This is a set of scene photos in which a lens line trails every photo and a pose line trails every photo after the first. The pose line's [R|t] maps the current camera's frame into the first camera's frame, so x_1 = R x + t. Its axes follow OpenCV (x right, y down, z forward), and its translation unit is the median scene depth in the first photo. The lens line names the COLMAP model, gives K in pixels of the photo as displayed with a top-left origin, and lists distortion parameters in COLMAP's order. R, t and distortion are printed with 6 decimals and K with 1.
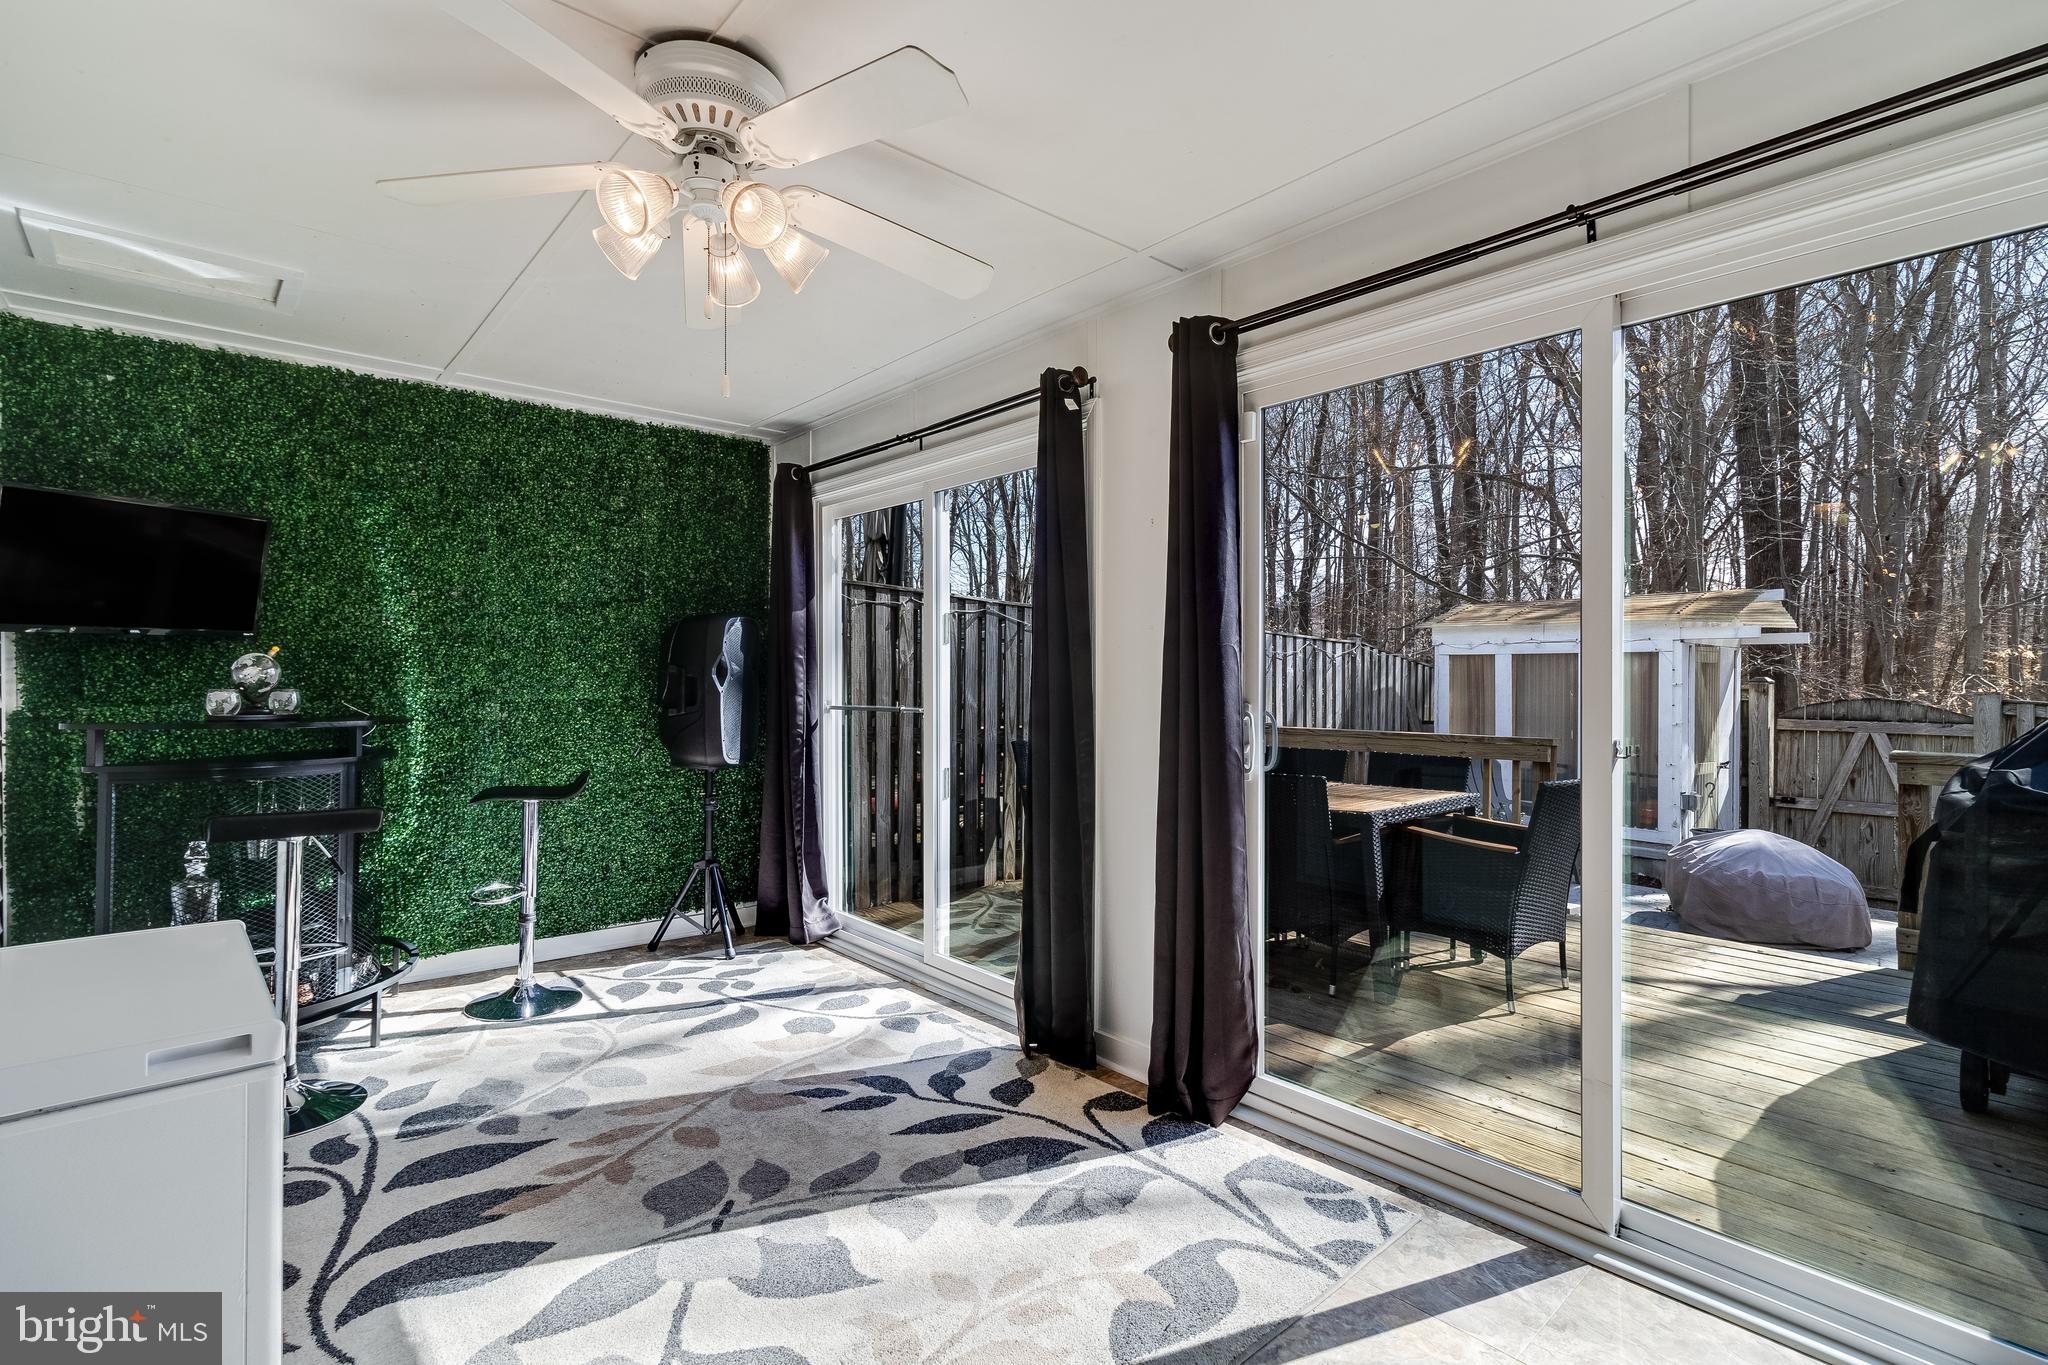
lens RADIAL K [[952.7, 0, 1032.6], [0, 952.7, 658.1], [0, 0, 1]] dist [0.000524, 0.000485]
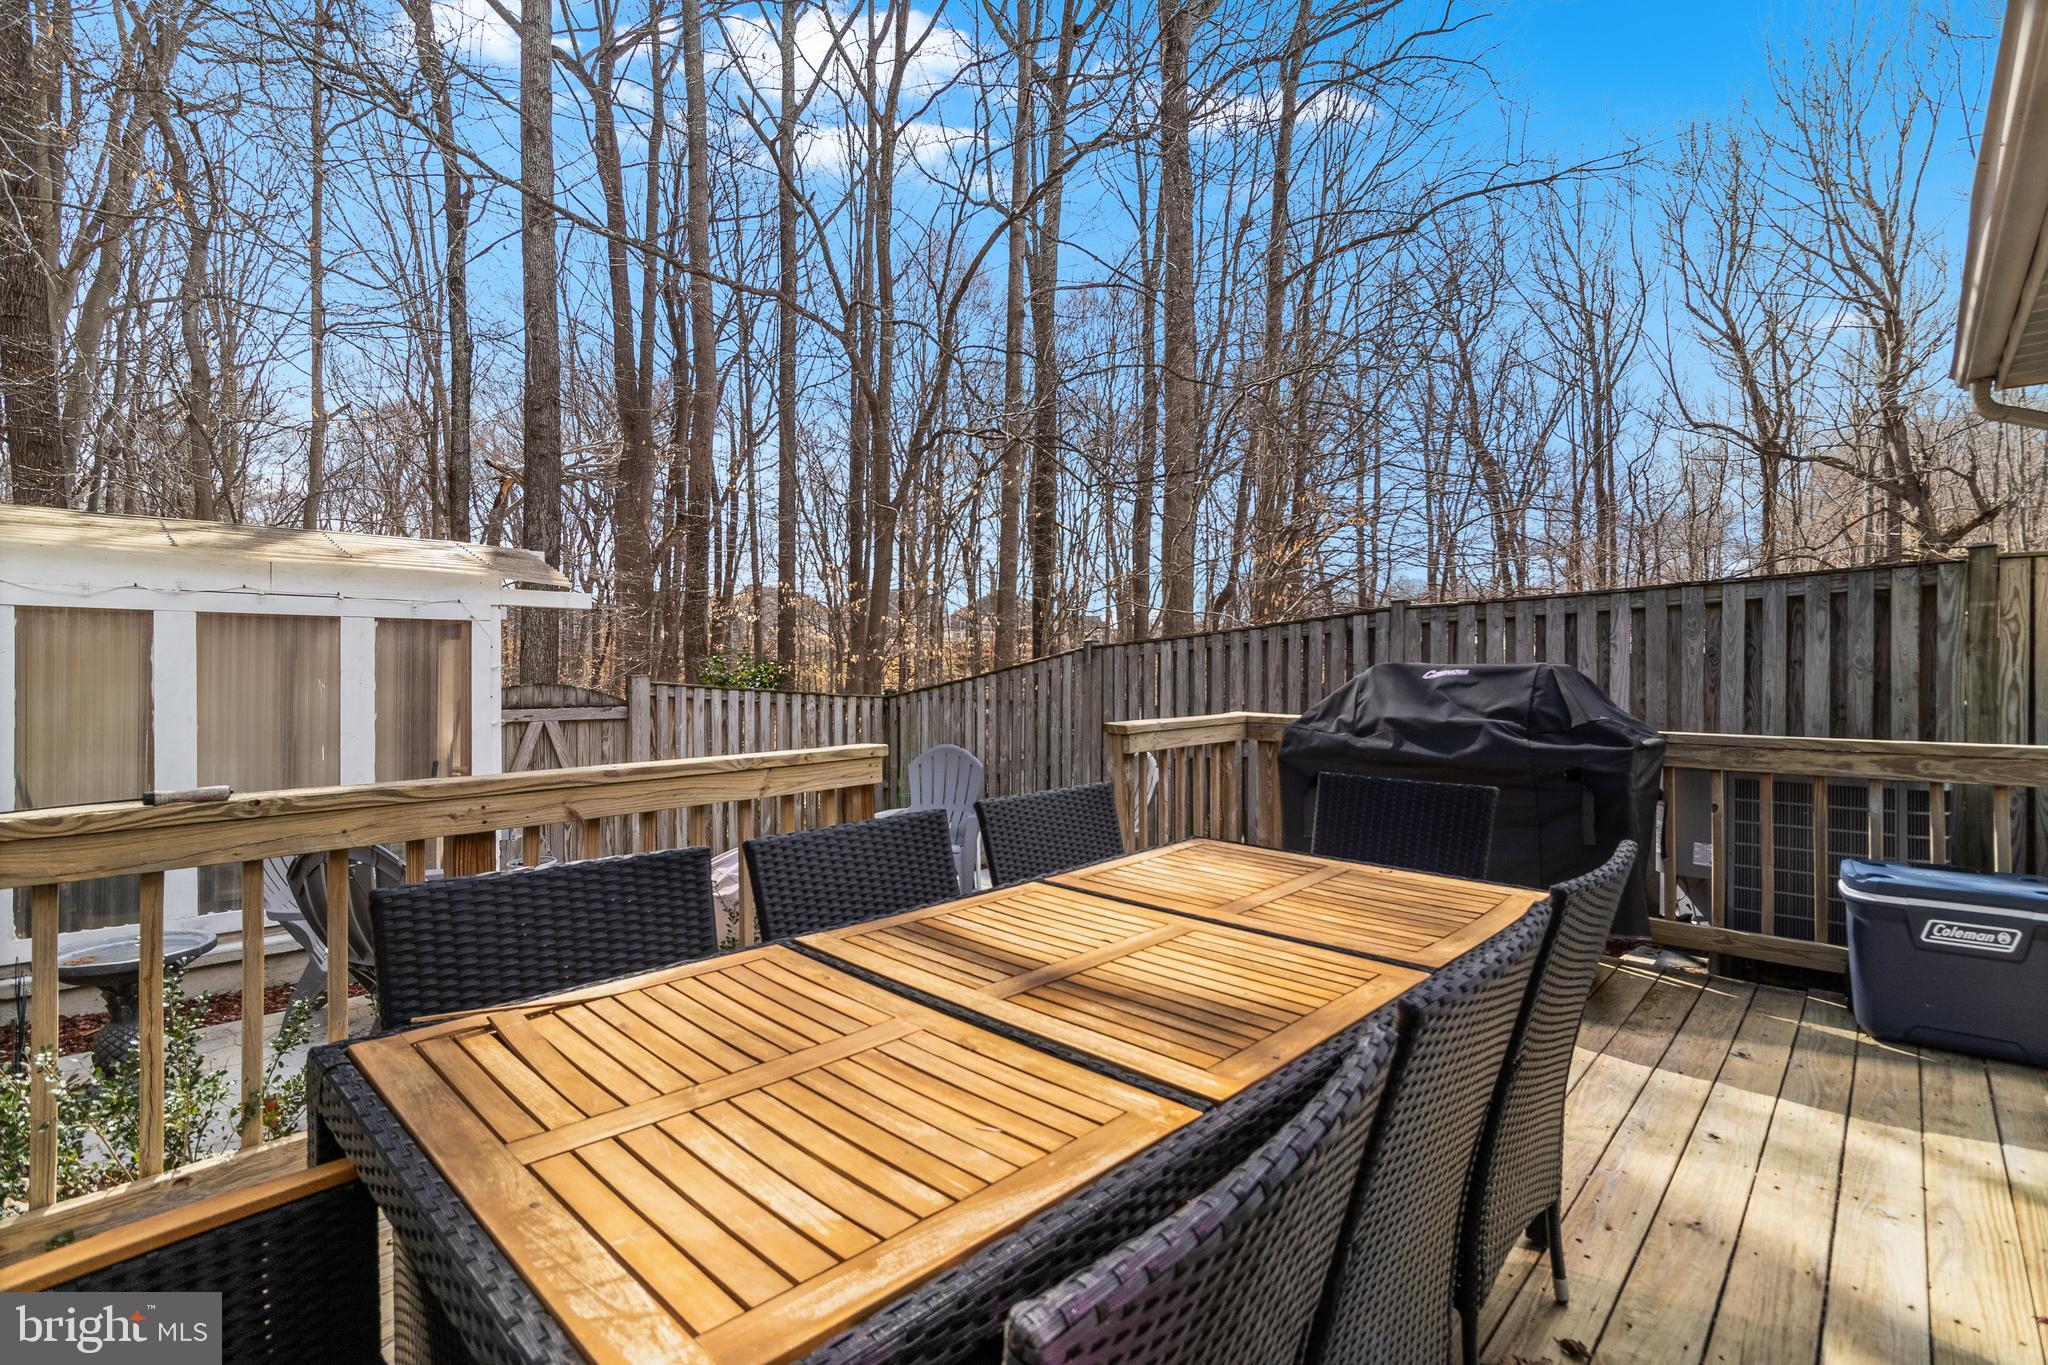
lens RADIAL K [[936.9, 0, 1021.9], [0, 936.9, 659.8], [0, 0, 1]] dist [0.000015, -0.000058]
pose [[-0.102831, 0.004353, 0.994689, -0.058269], [-0.020443, 0.999770, -0.006488, 0.015827], [-0.994489, -0.021002, -0.102718, 0.624687]]
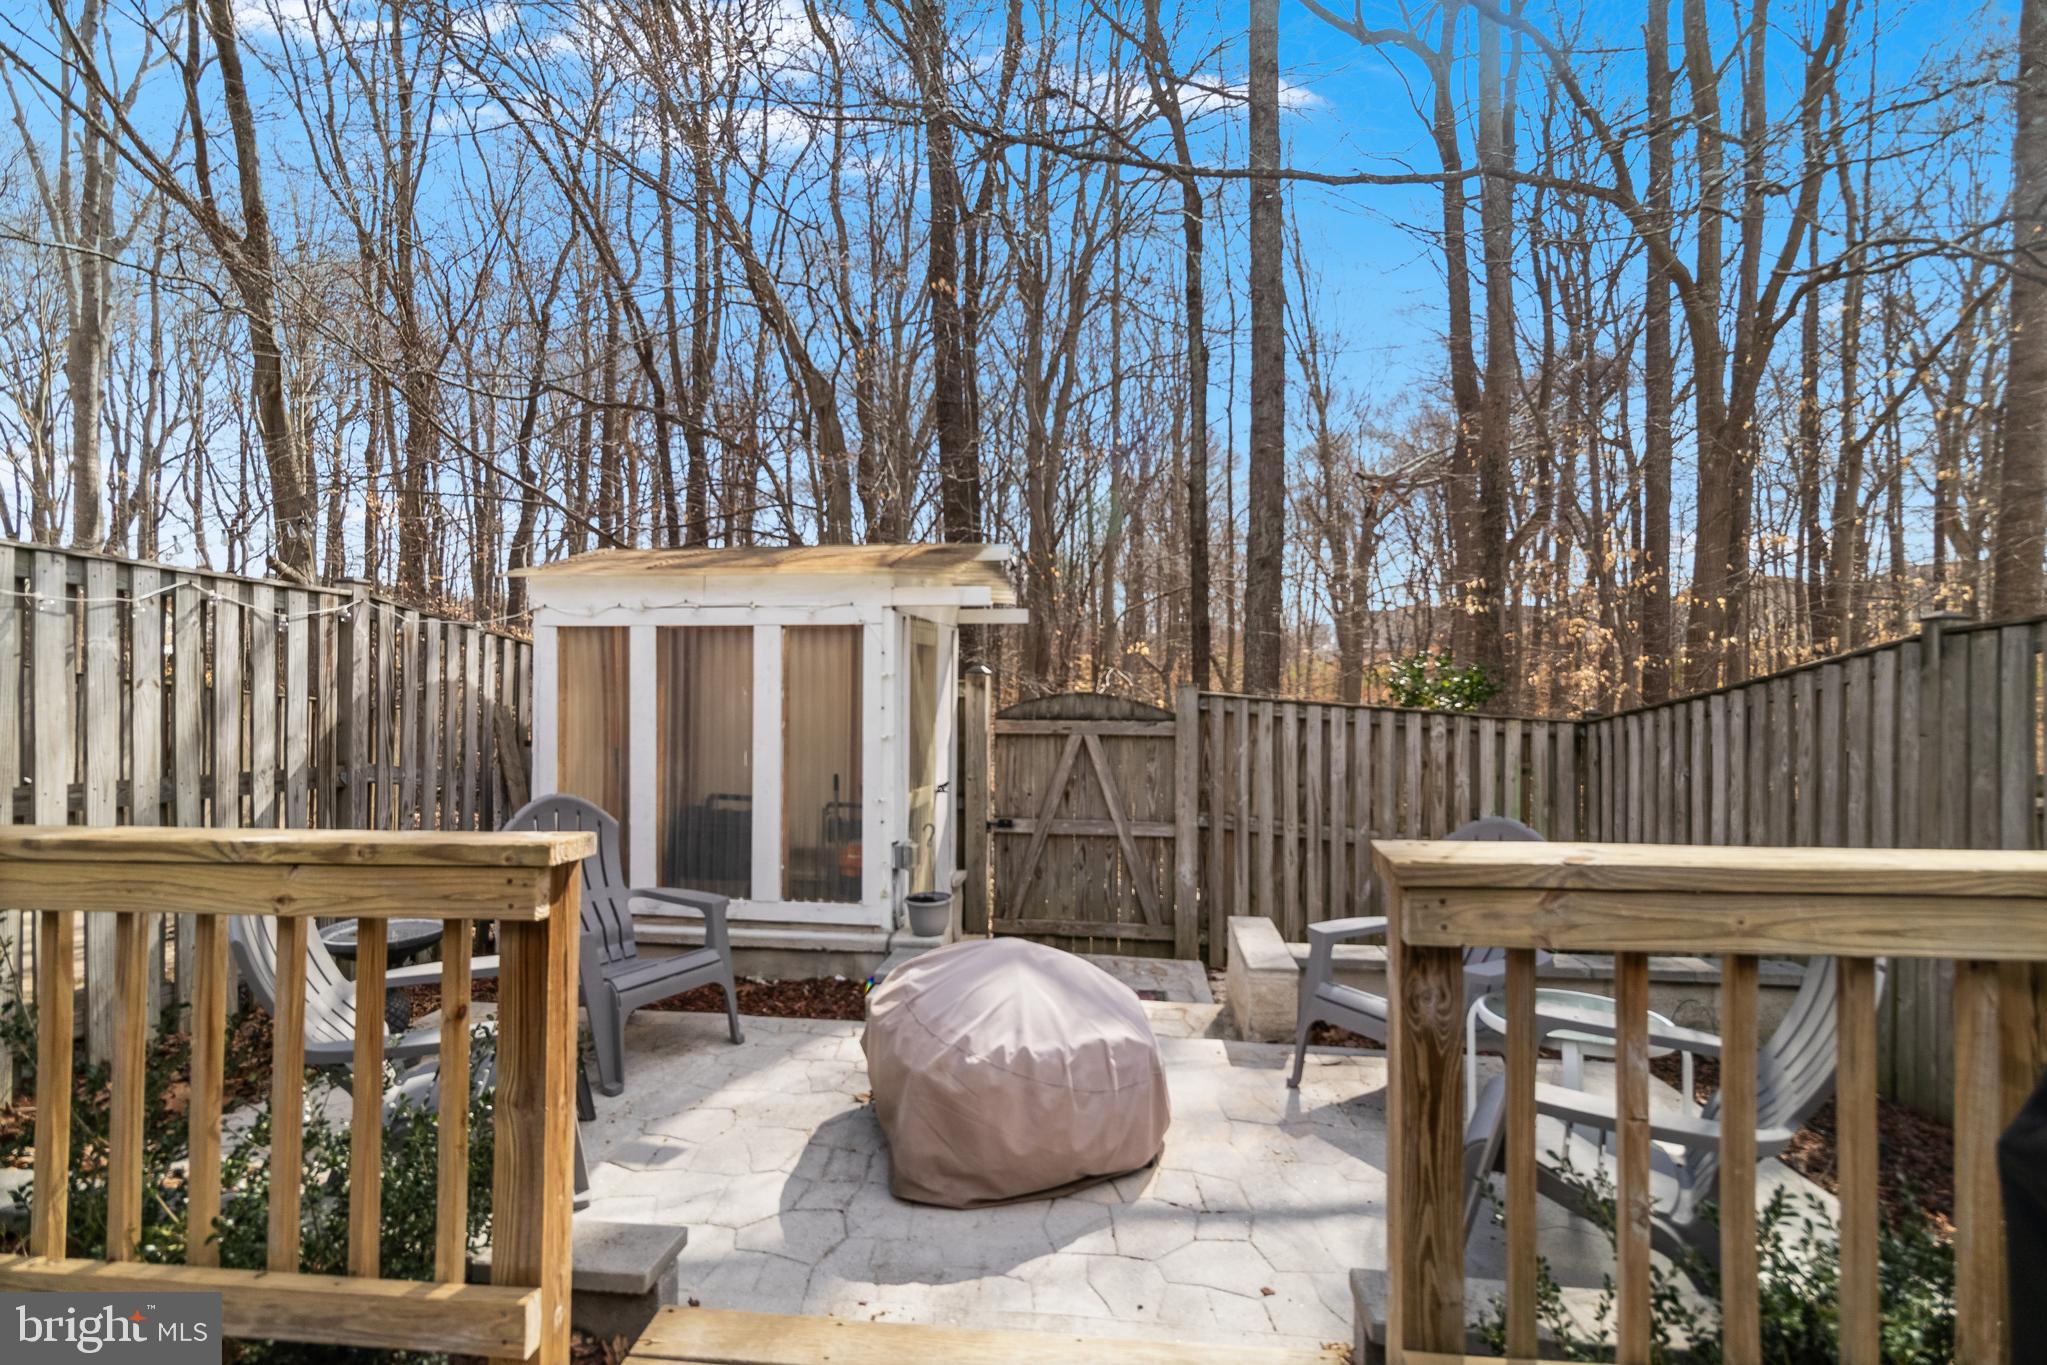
lens RADIAL K [[942.8, 0, 1022.1], [0, 942.8, 675.6], [0, 0, 1]] dist [0.003085, 0.000439]
pose [[0.741468, -0.002575, 0.670983, 0.283640], [-0.013045, 0.999748, 0.018252, 0.012916], [-0.670861, -0.022286, 0.741248, 0.420629]]
